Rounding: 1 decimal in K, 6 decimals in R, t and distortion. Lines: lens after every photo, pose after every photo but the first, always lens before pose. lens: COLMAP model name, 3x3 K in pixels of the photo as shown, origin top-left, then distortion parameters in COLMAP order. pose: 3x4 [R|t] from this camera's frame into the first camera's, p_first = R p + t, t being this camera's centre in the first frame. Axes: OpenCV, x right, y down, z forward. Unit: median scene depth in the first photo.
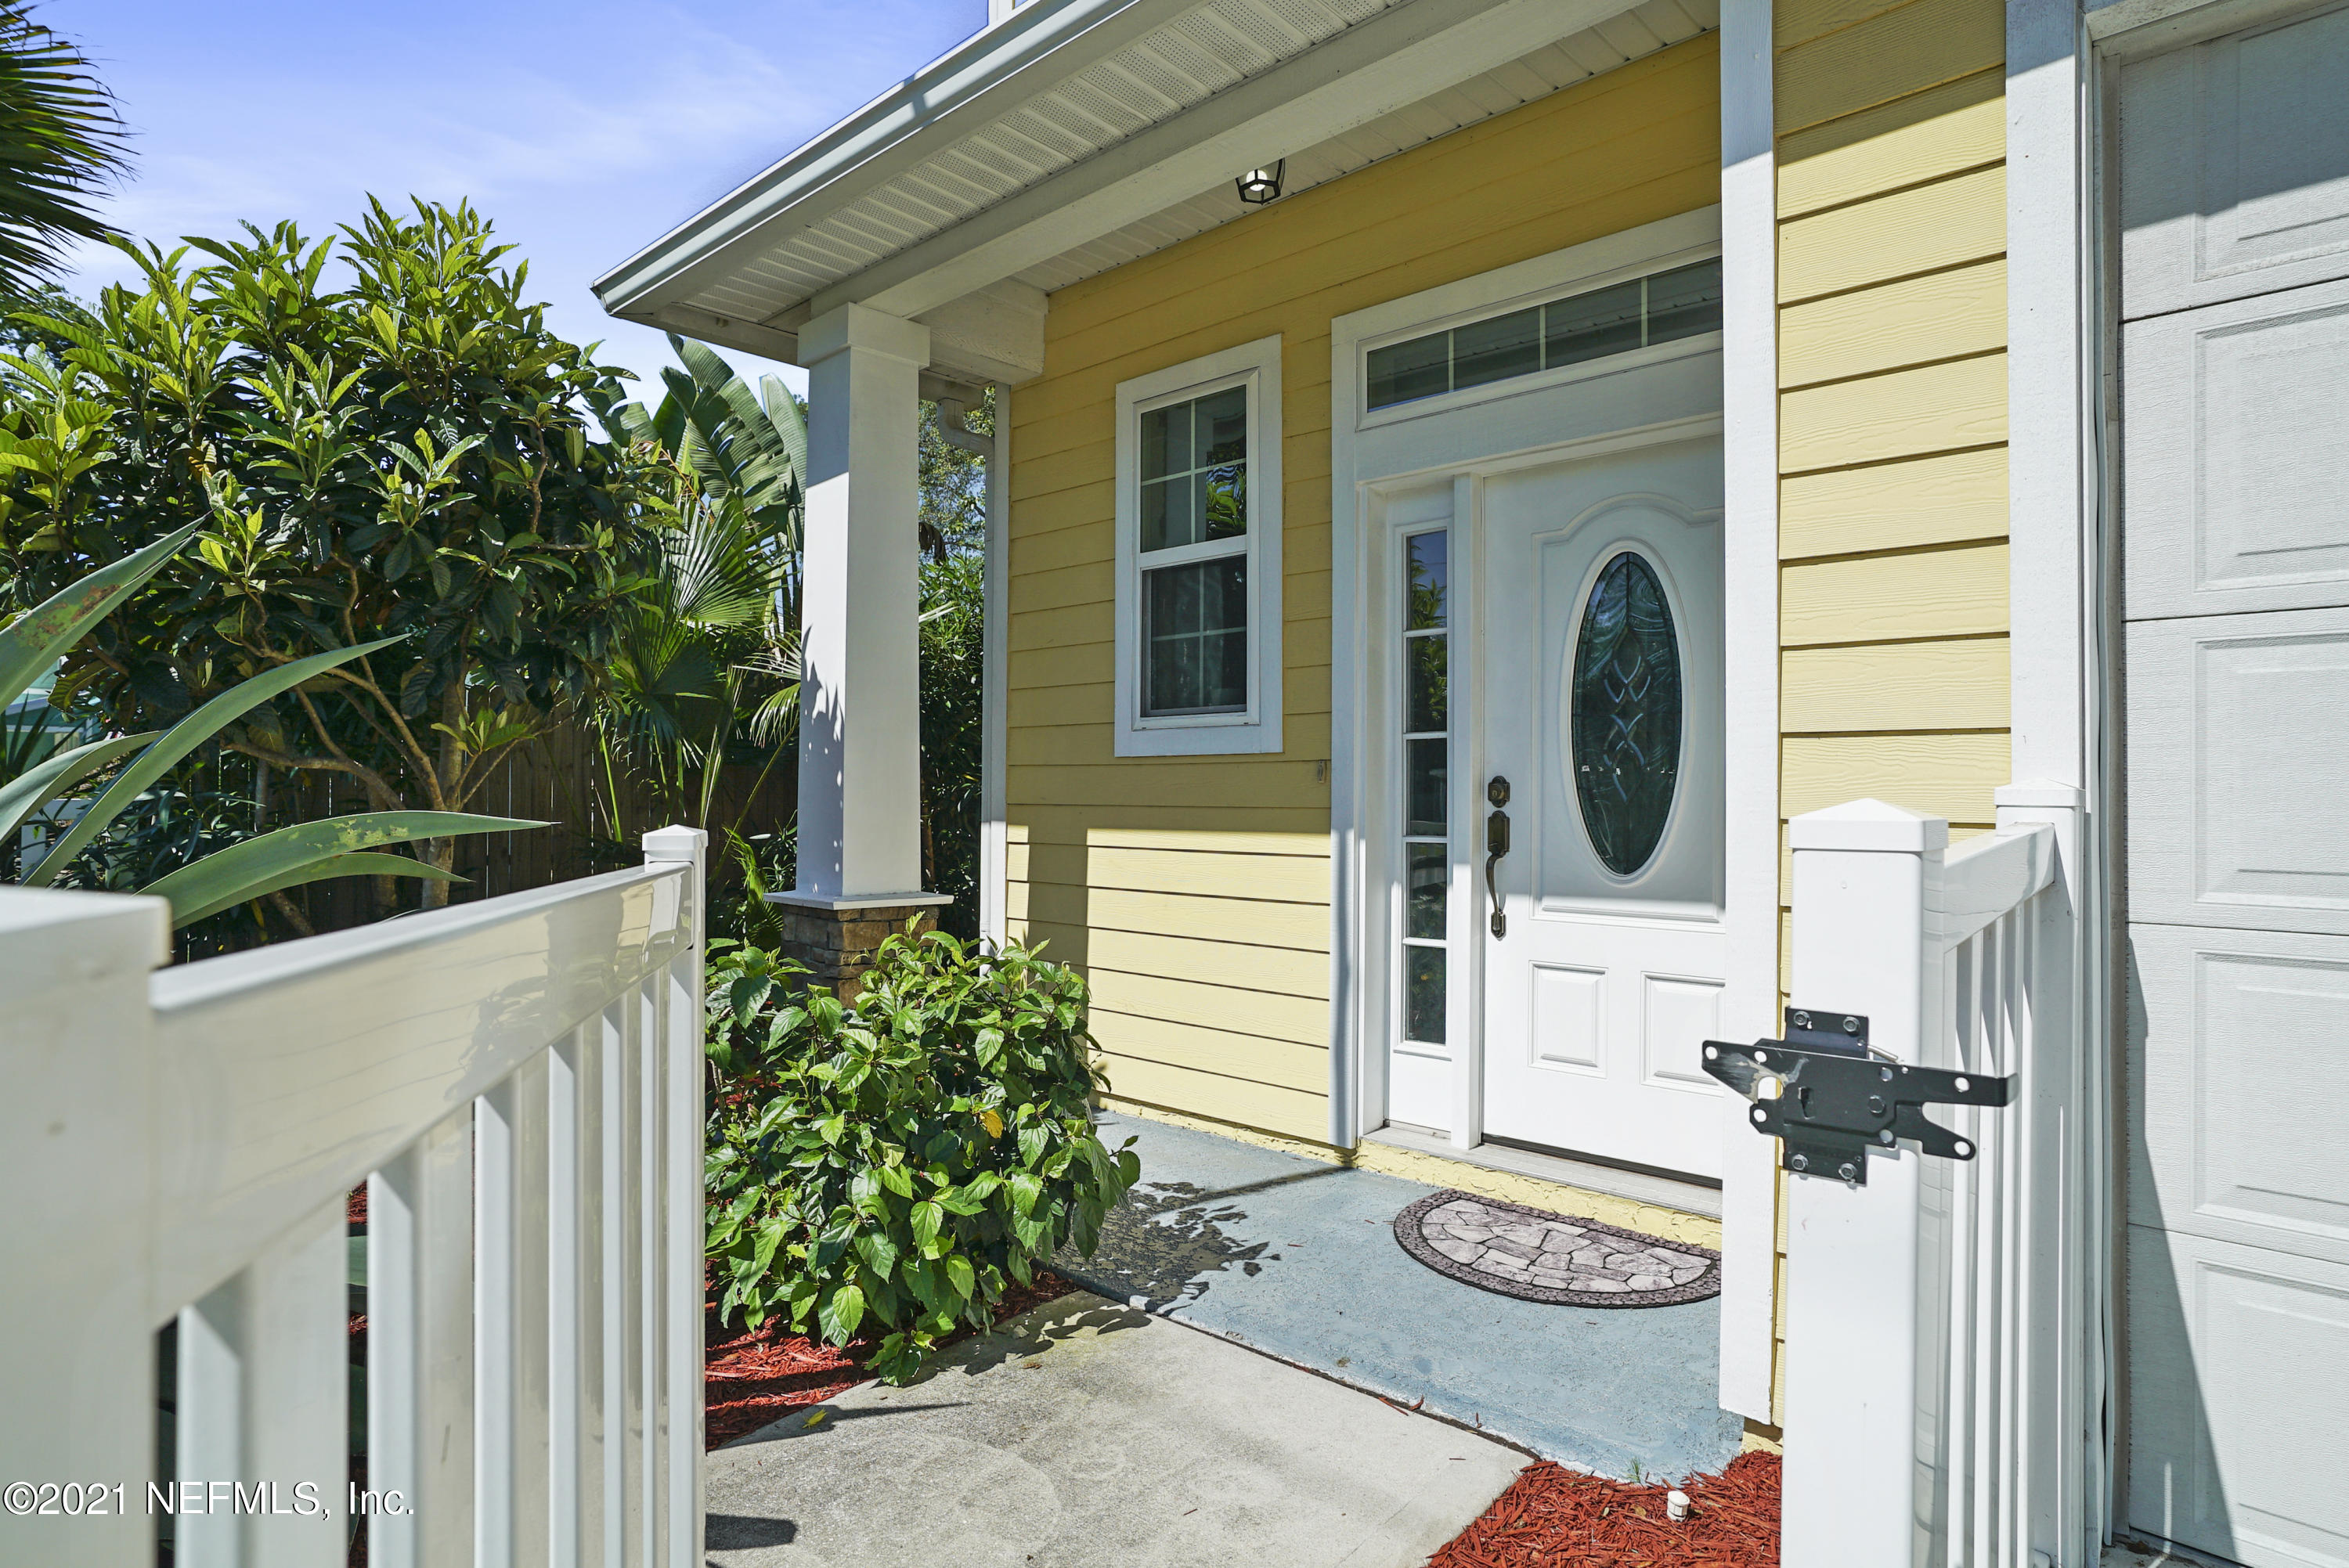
lens RADIAL K [[1276.4, 0, 1174.5], [0, 1276.4, 784.0], [0, 0, 1]] dist [-0.064727, 0.000620]
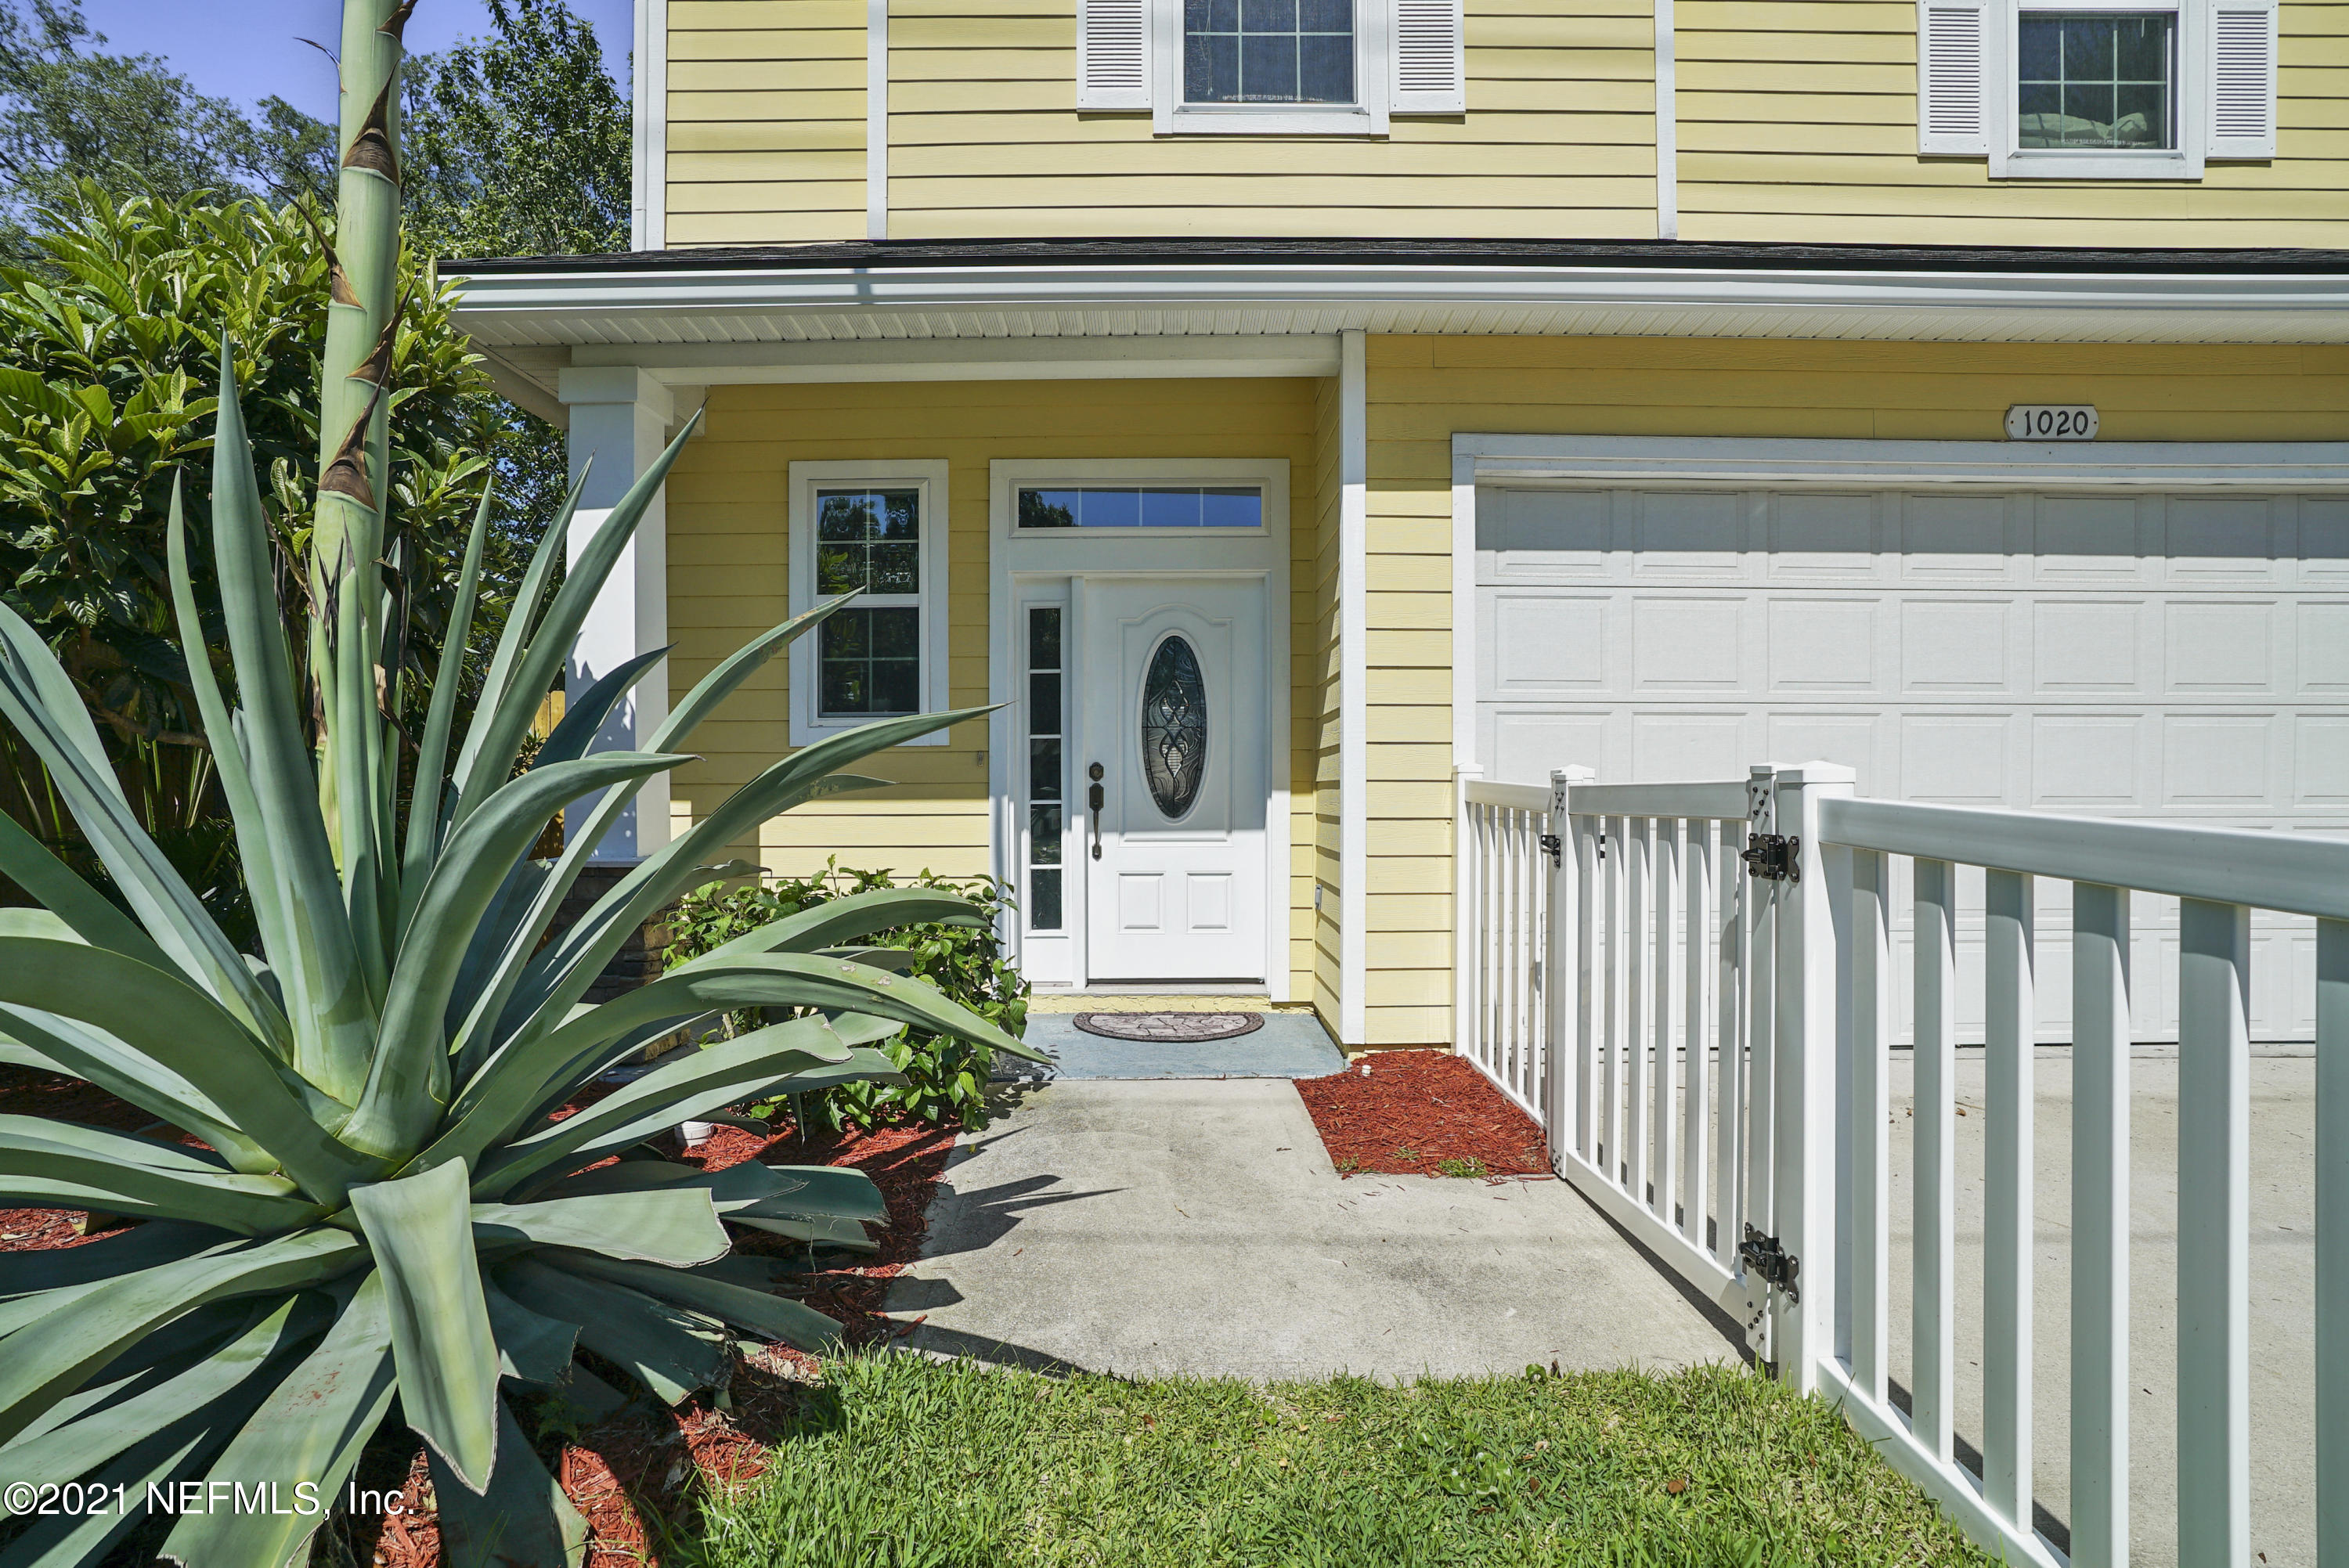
lens RADIAL K [[1171.6, 0, 1175.9], [0, 1171.6, 795.6], [0, 0, 1]] dist [-0.065071, 0.030248]
pose [[0.731507, -0.013306, 0.681704, -0.679989], [0.001784, 0.999843, 0.017601, 0.010707], [-0.681831, -0.011659, 0.731417, -0.179368]]
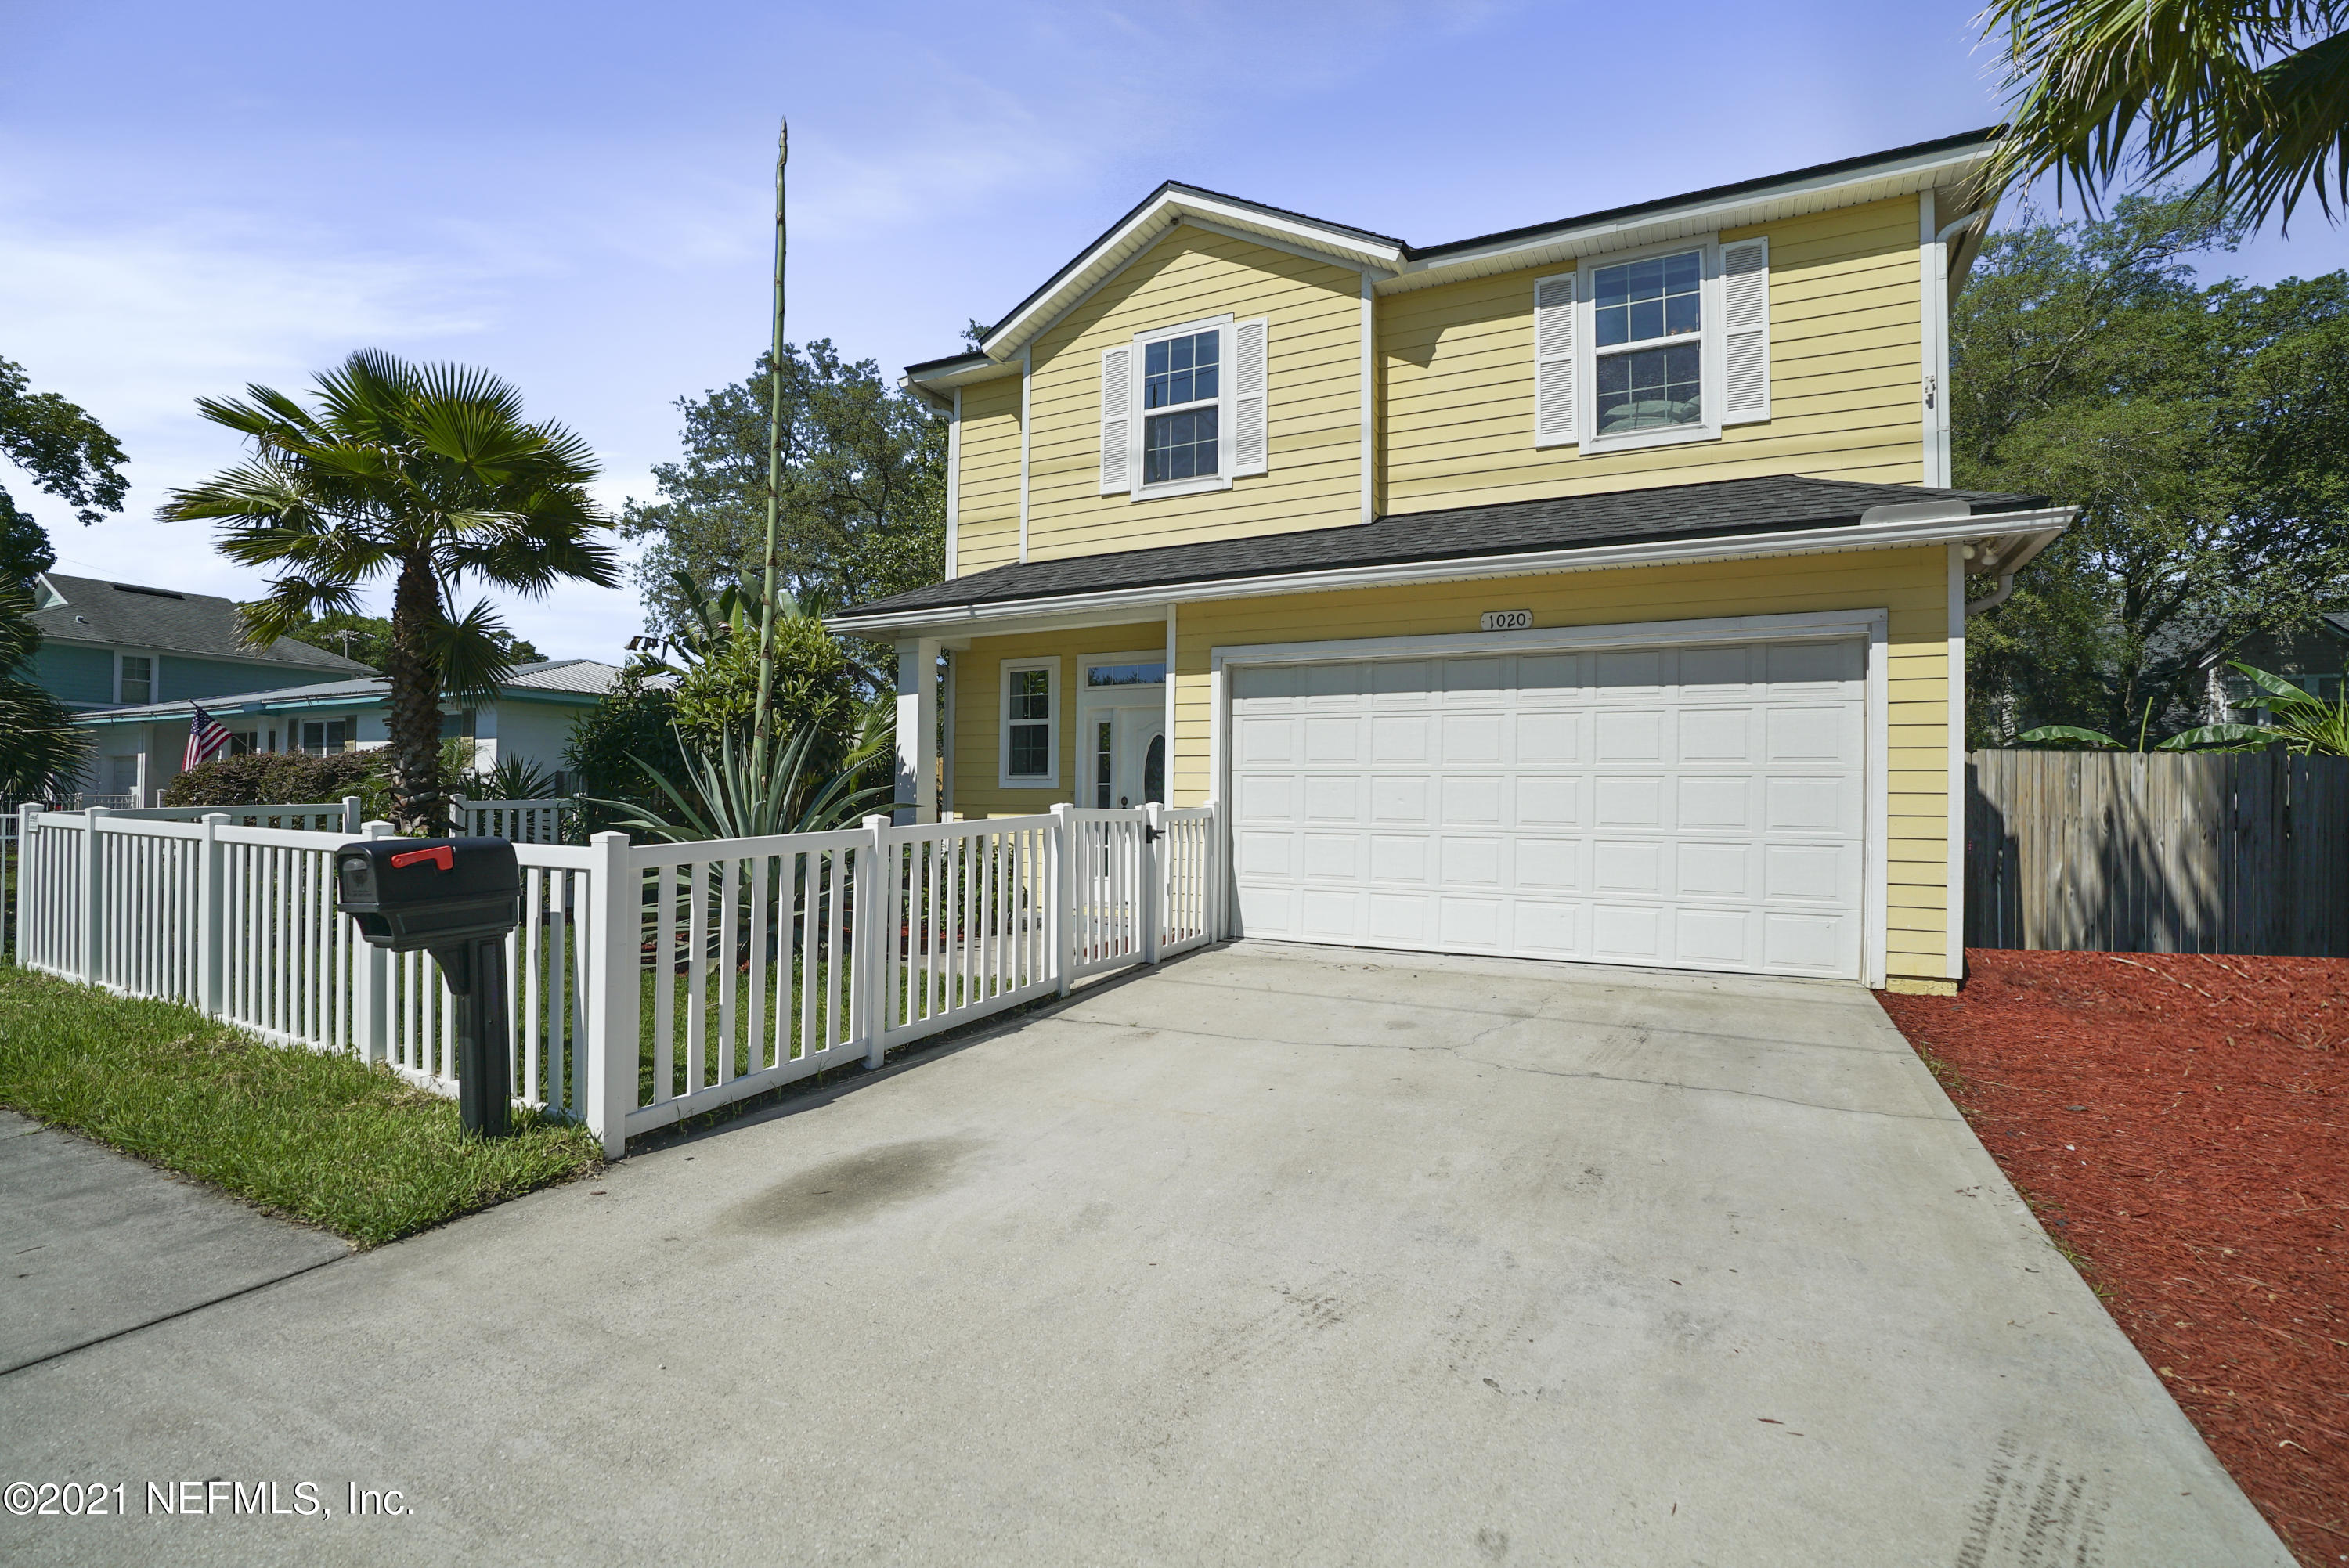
lens RADIAL K [[1101.1, 0, 1174.5], [0, 1101.1, 784.0], [0, 0, 1]] dist [-0.076217, 0.031919]
pose [[0.966032, 0.011150, 0.258183, -0.365040], [-0.008759, 0.999907, -0.010407, -0.010167], [-0.258275, 0.007792, 0.966040, -1.819036]]
